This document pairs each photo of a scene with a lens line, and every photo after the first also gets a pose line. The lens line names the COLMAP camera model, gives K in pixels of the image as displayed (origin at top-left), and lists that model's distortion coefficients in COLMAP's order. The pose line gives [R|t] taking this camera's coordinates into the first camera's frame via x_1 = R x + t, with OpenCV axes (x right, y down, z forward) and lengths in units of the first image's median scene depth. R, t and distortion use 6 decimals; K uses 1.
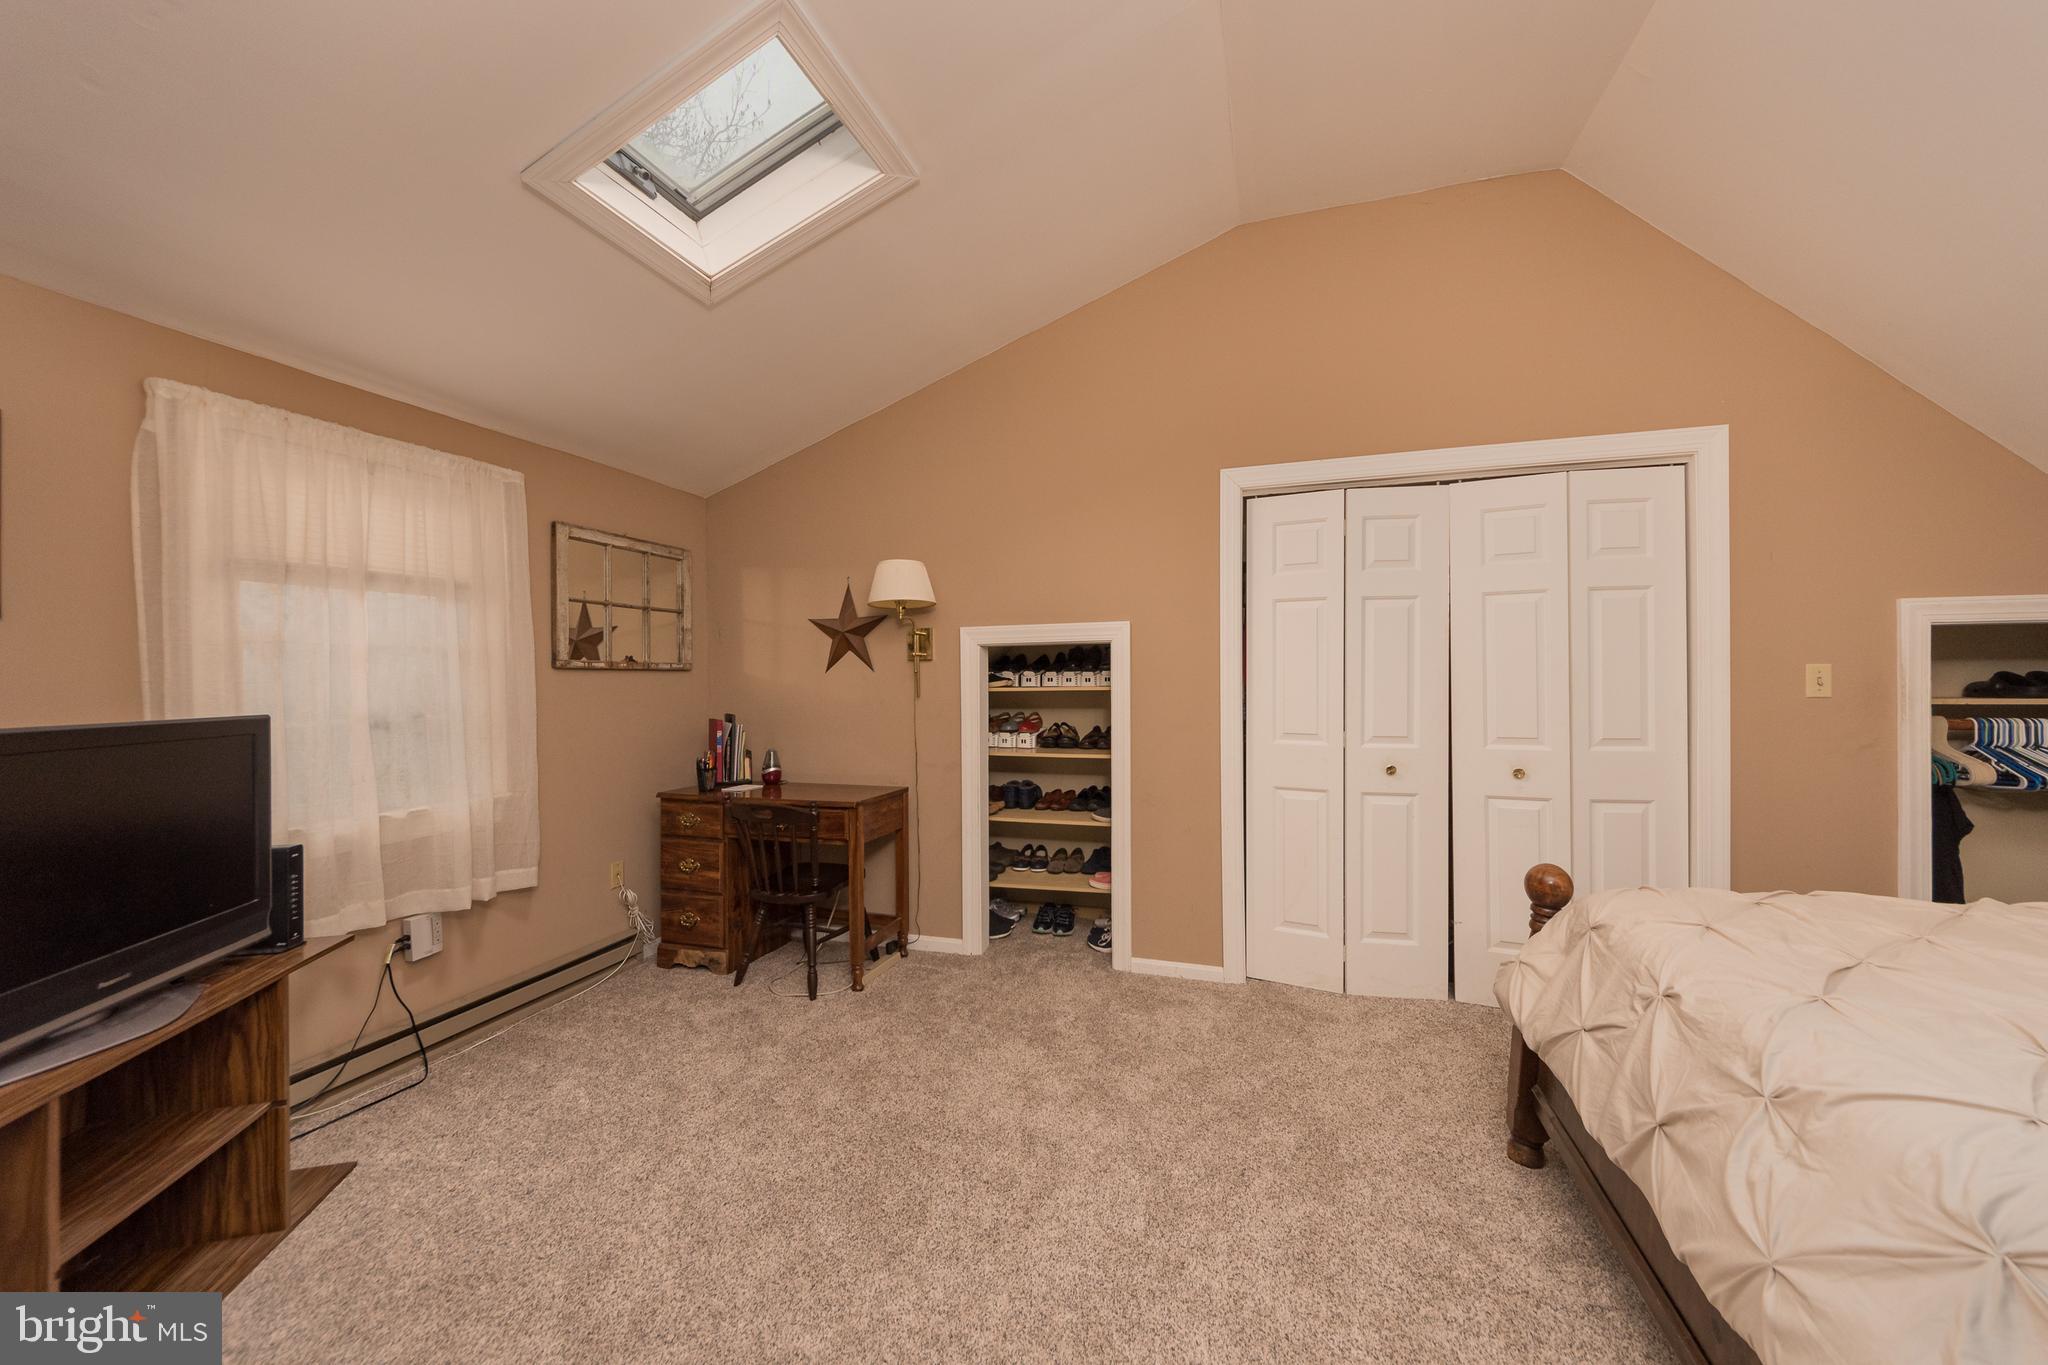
lens RADIAL K [[754.5, 0, 1036.2], [0, 754.5, 678.5], [0, 0, 1]] dist [0.002729, 0.000405]
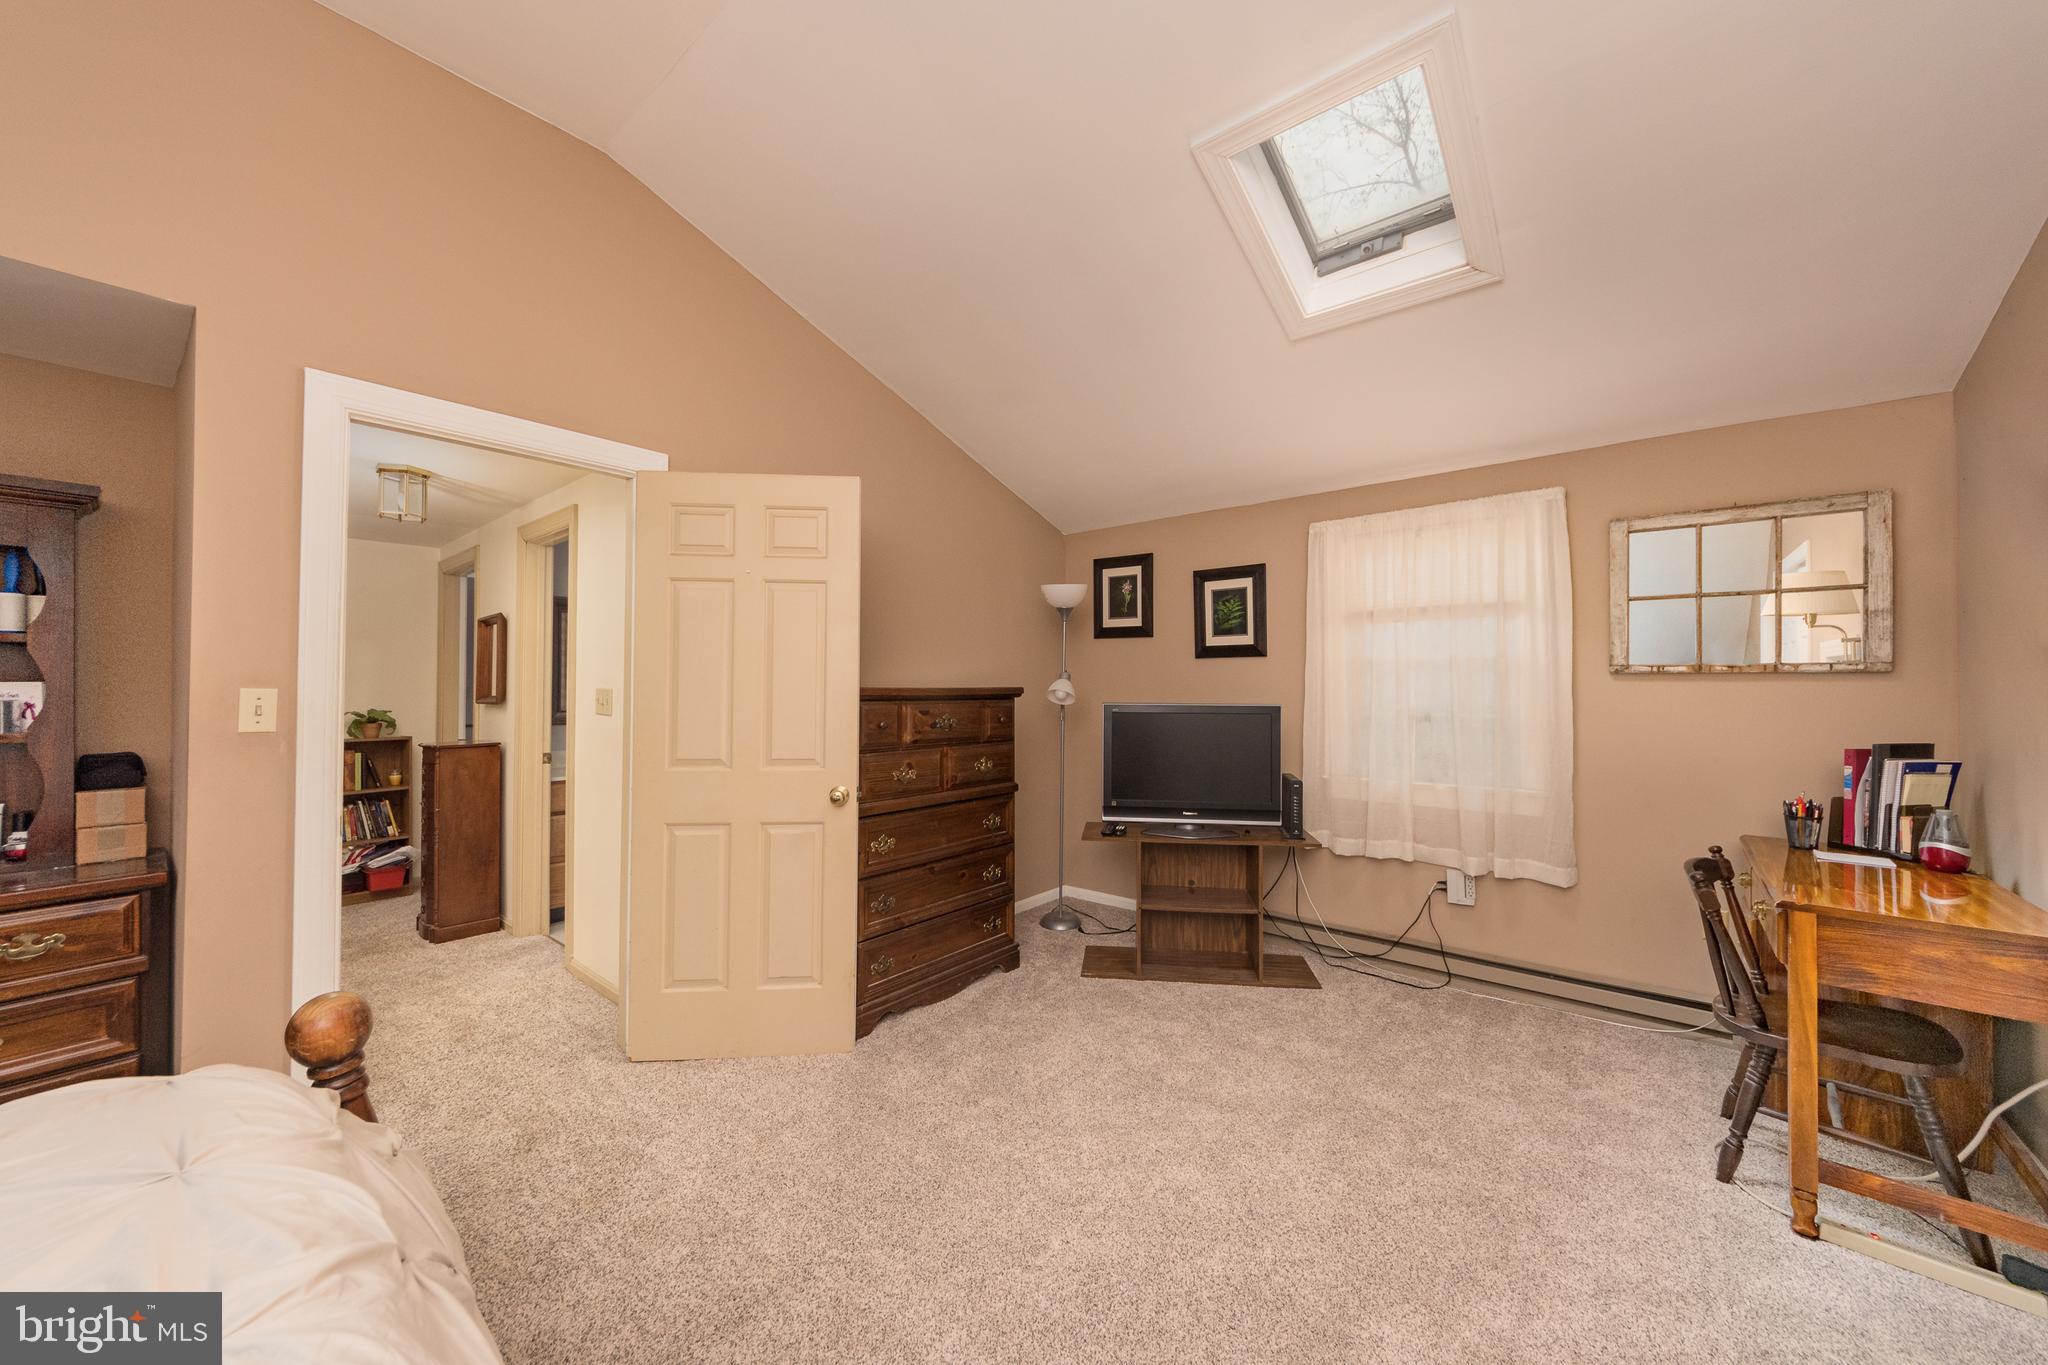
lens RADIAL K [[754.5, 0, 1036.2], [0, 754.5, 678.5], [0, 0, 1]] dist [0.002729, 0.000405]
pose [[-0.379957, -0.000905, -0.925004, 0.640388], [-0.000315, 1.000000, -0.000849, -0.007697], [0.925004, -0.000031, -0.379957, 0.840192]]
